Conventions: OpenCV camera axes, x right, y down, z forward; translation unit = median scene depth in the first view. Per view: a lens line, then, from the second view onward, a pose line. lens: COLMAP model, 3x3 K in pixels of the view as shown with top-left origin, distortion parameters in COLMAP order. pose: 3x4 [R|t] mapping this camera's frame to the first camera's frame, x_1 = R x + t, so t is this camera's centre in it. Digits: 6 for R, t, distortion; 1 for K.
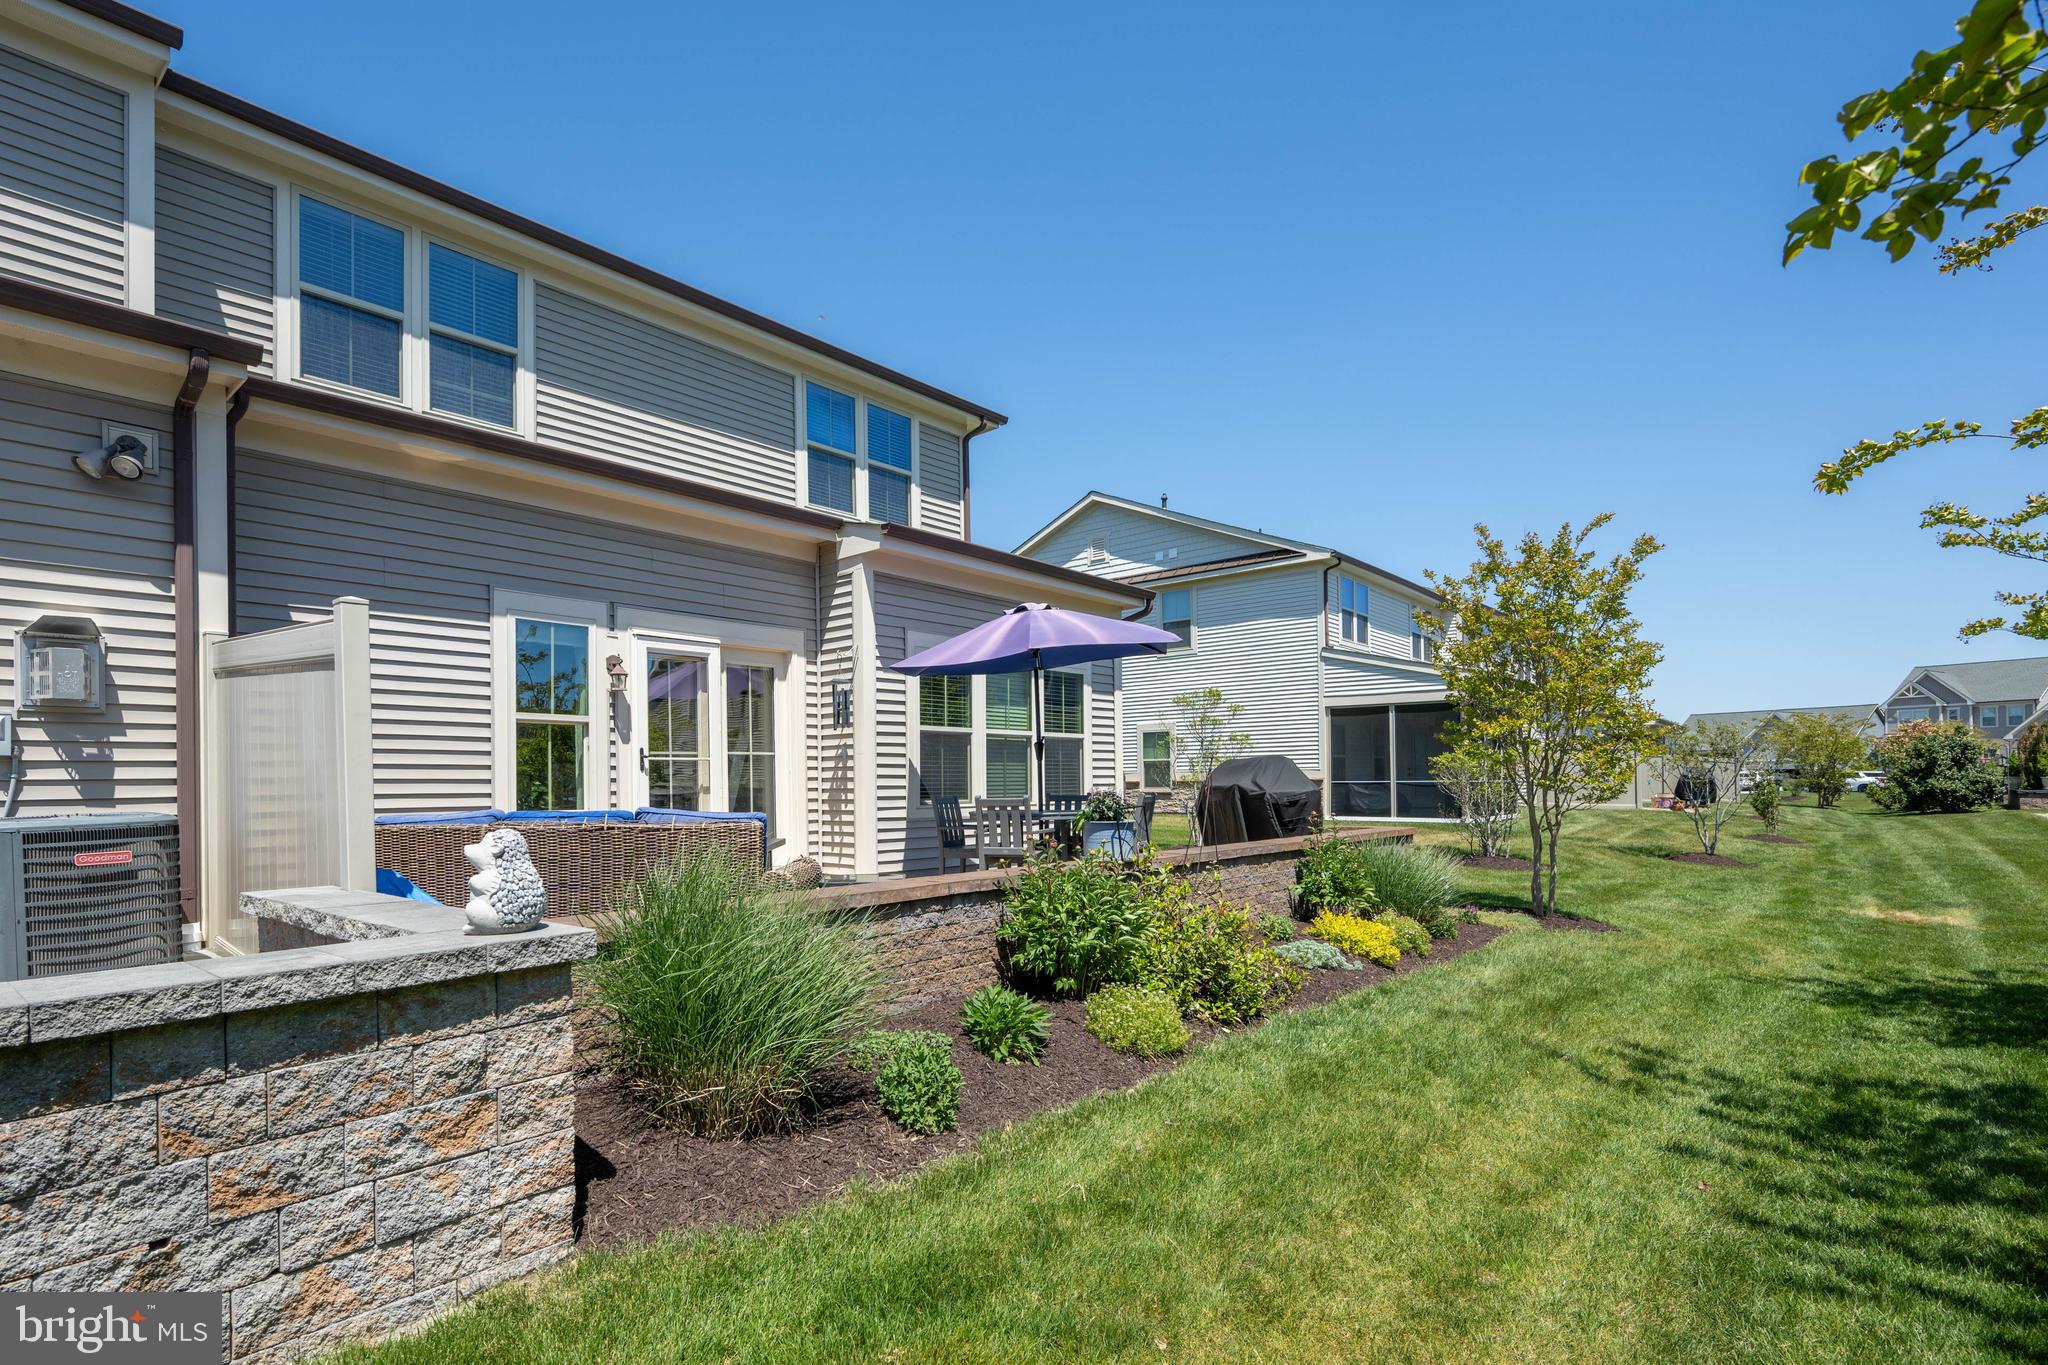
lens RADIAL K [[996.6, 0, 907.7], [0, 996.6, 779.0], [0, 0, 1]] dist [0.001078, -0.000134]
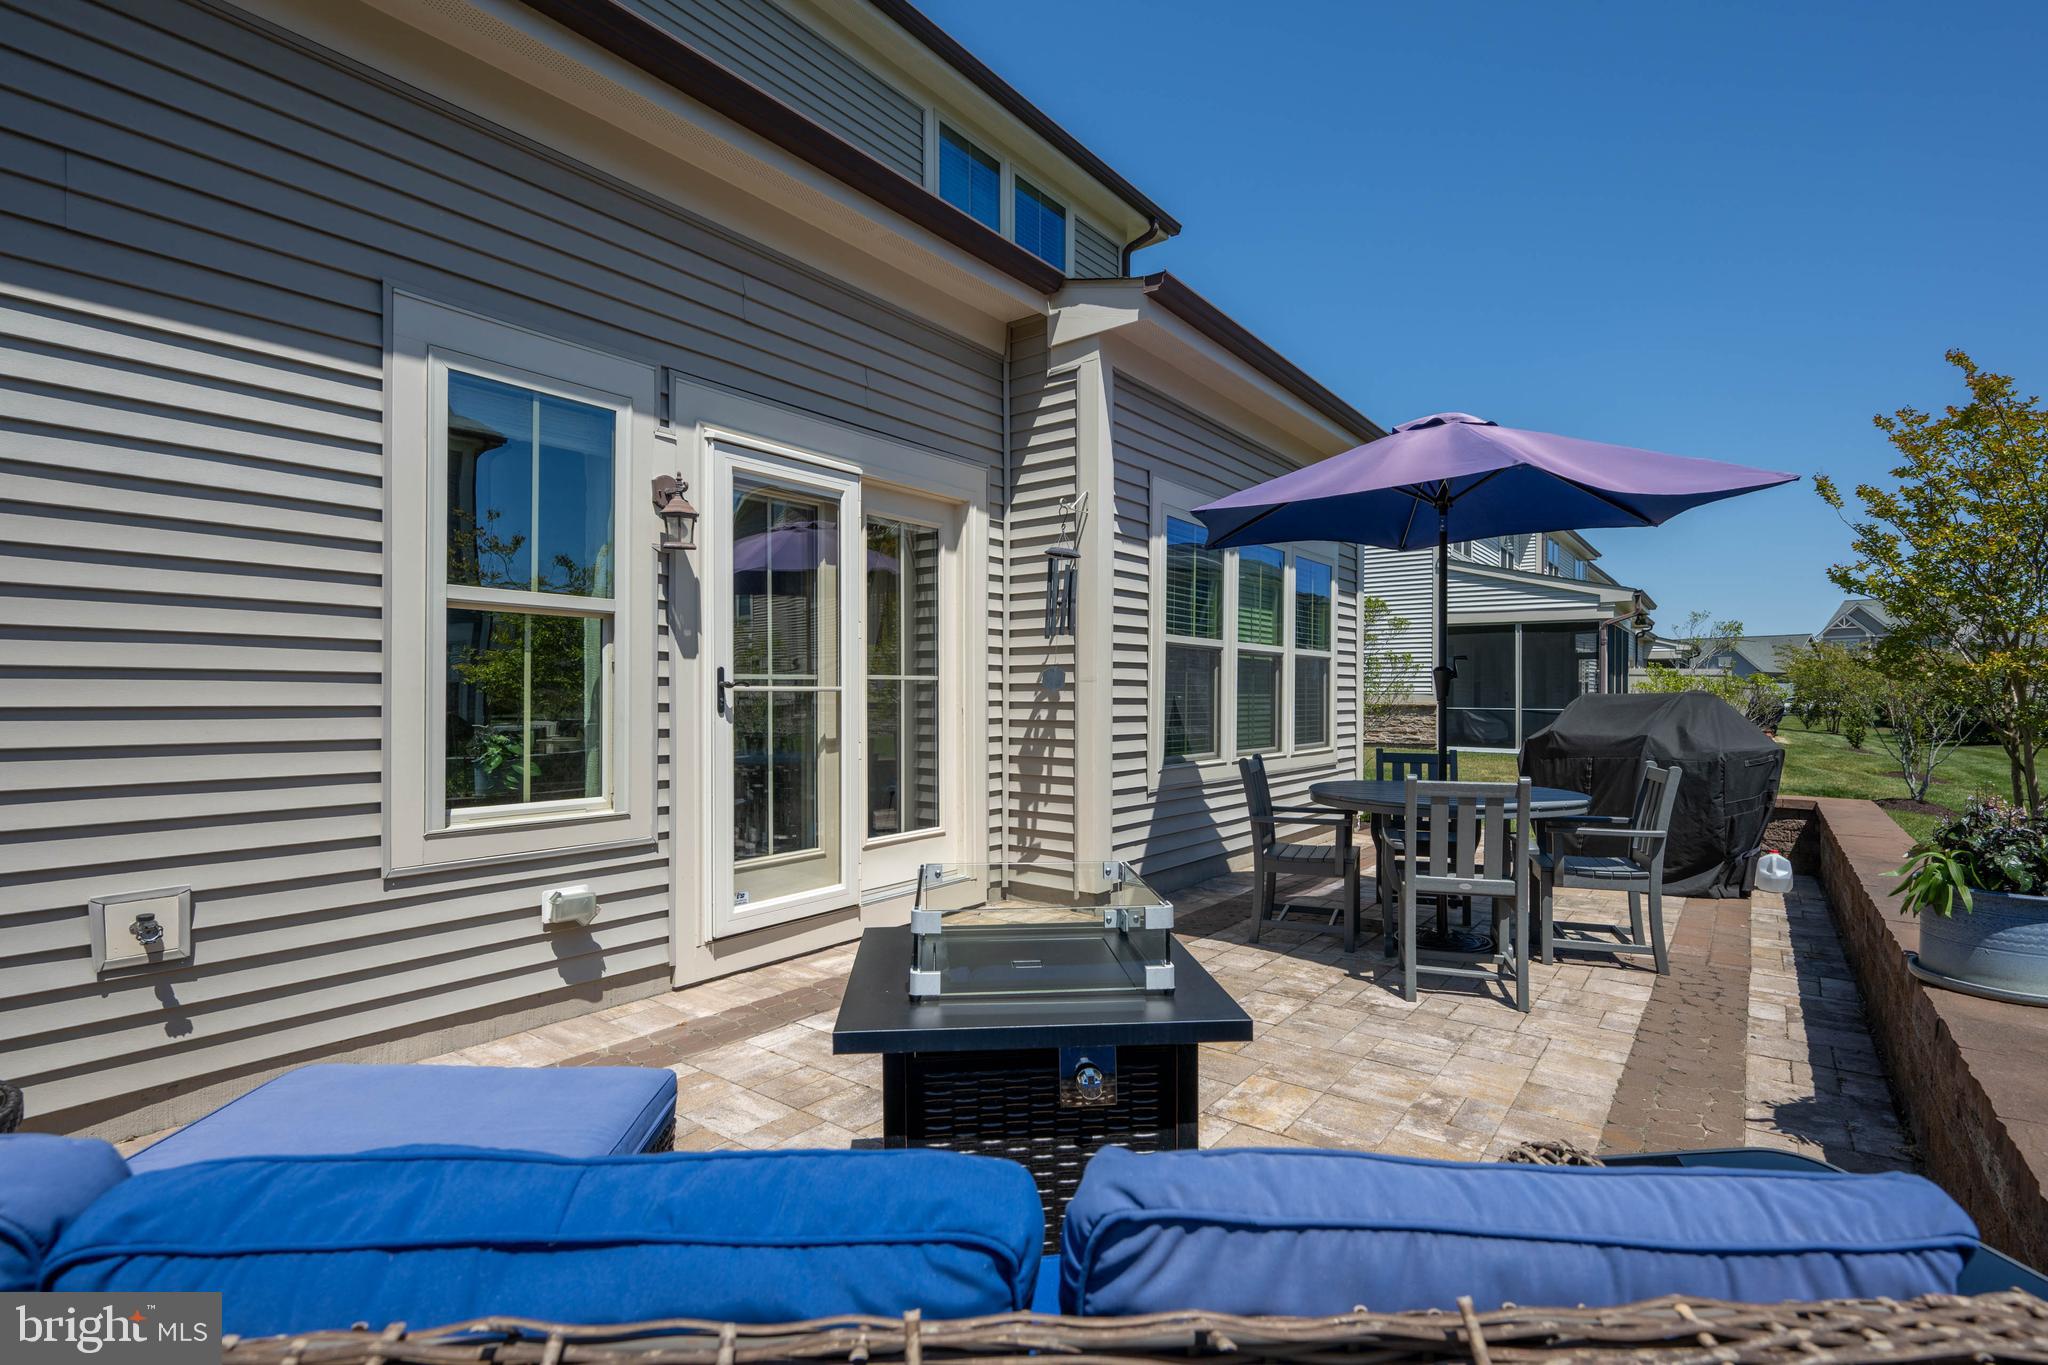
lens RADIAL K [[955.7, 0, 985.0], [0, 955.7, 692.0], [0, 0, 1]] dist [0.001832, 0.000138]
pose [[0.996242, 0.014271, 0.085428, -0.155664], [-0.014535, 0.999891, 0.002475, -0.019398], [-0.085383, -0.003708, 0.996341, 0.453545]]
